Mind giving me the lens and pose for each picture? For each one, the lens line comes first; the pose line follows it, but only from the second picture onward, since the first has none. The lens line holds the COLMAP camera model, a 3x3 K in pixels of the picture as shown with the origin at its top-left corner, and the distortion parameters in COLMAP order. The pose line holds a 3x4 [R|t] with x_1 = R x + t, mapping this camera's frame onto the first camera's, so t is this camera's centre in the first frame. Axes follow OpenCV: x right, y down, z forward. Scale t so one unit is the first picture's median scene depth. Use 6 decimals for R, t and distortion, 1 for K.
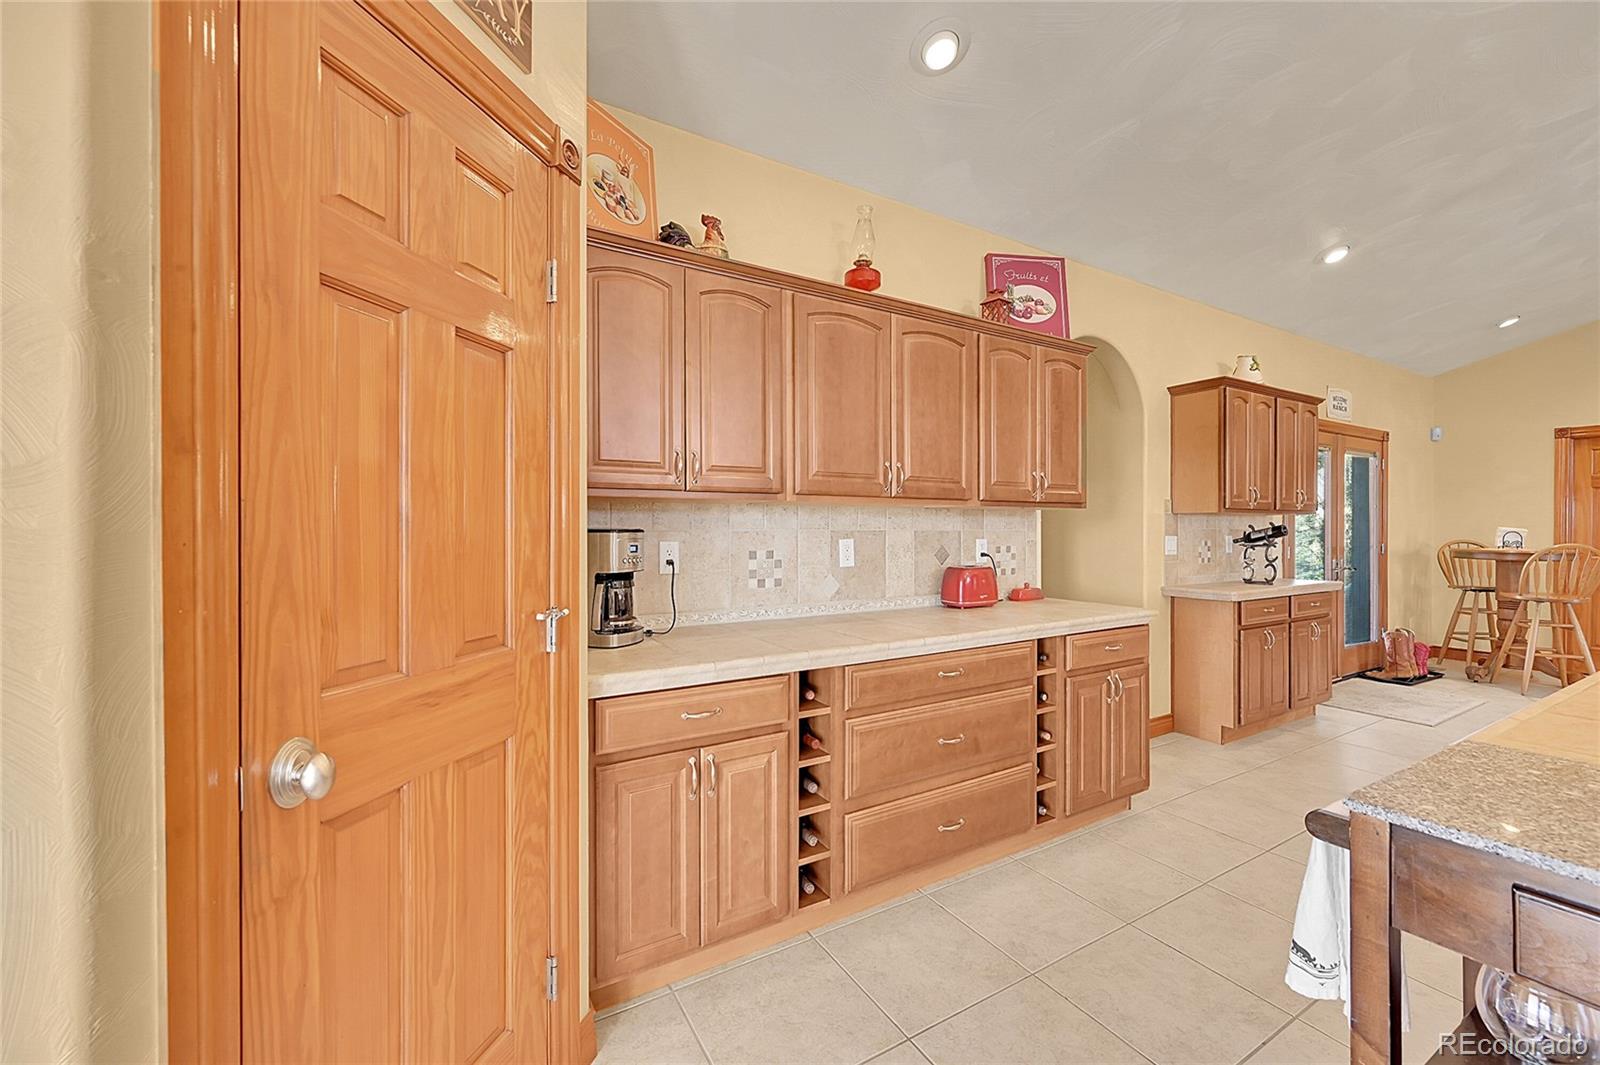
lens RADIAL K [[637.8, 0, 793.6], [0, 637.8, 527.1], [0, 0, 1]] dist [-0.002178, 0.000246]
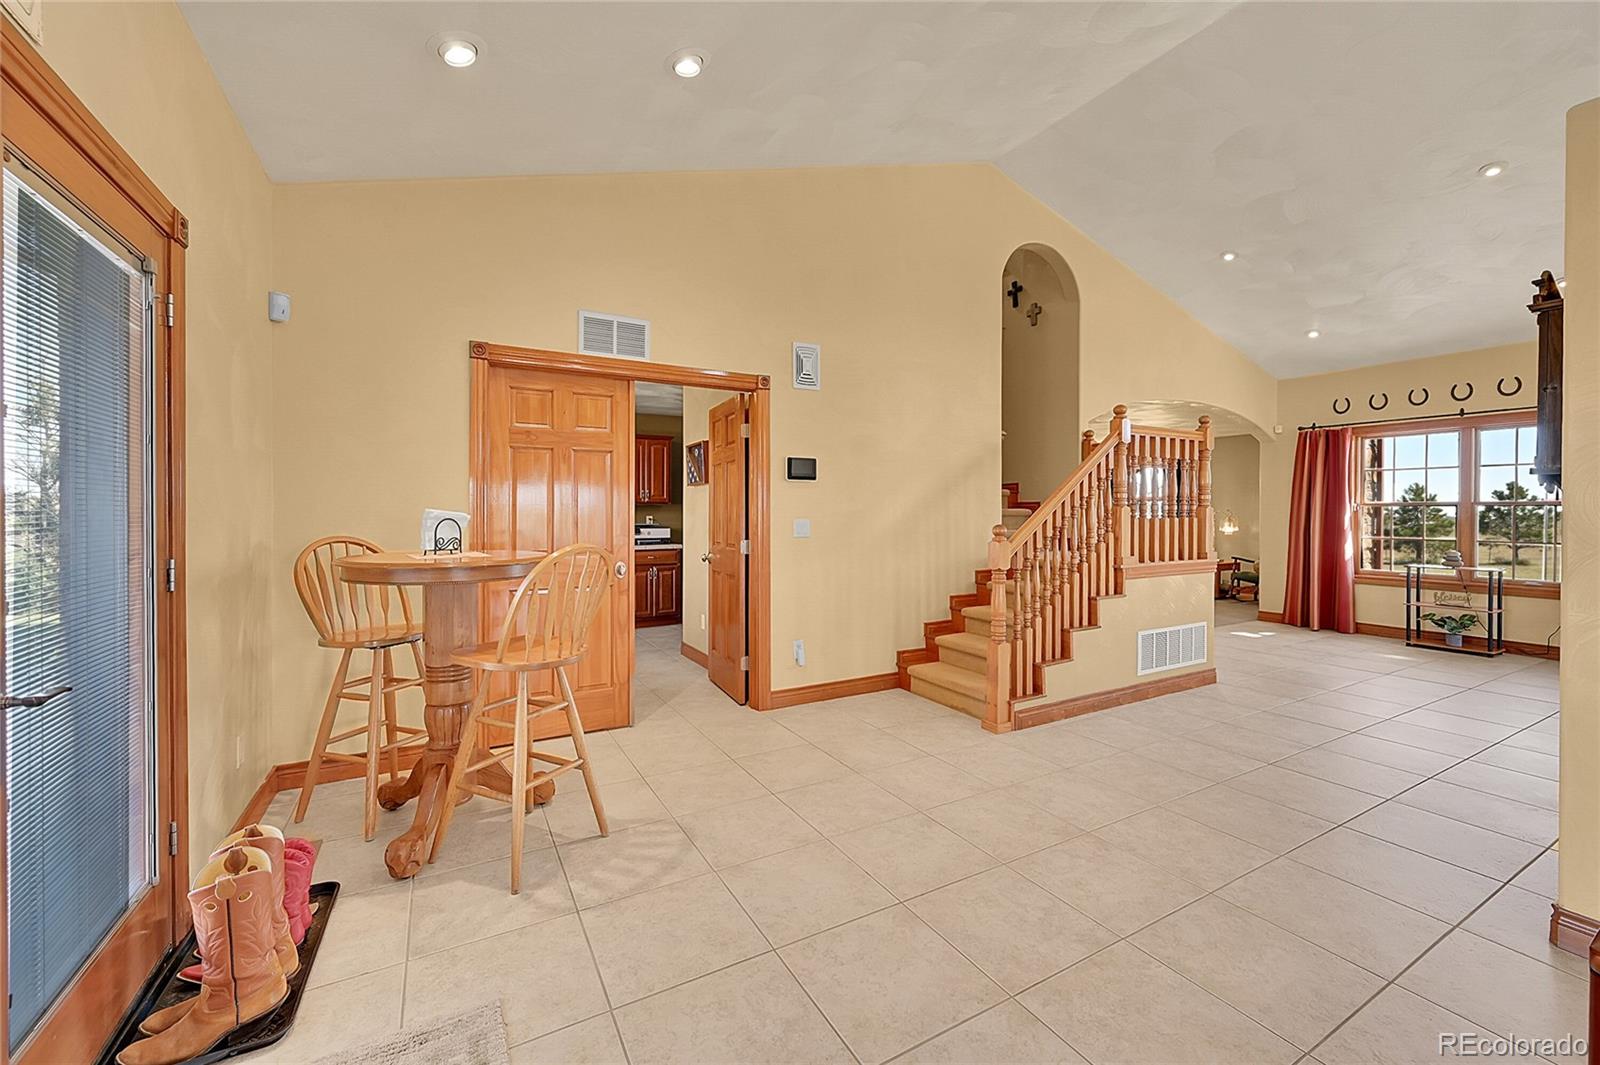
lens RADIAL K [[637.8, 0, 802.3], [0, 637.8, 516.3], [0, 0, 1]] dist [-0.002178, 0.000246]
pose [[0.018757, -0.003341, 0.999818, 0.629266], [-0.000776, 0.999994, 0.003356, 0.003474], [-0.999824, -0.000838, 0.018755, 0.694246]]
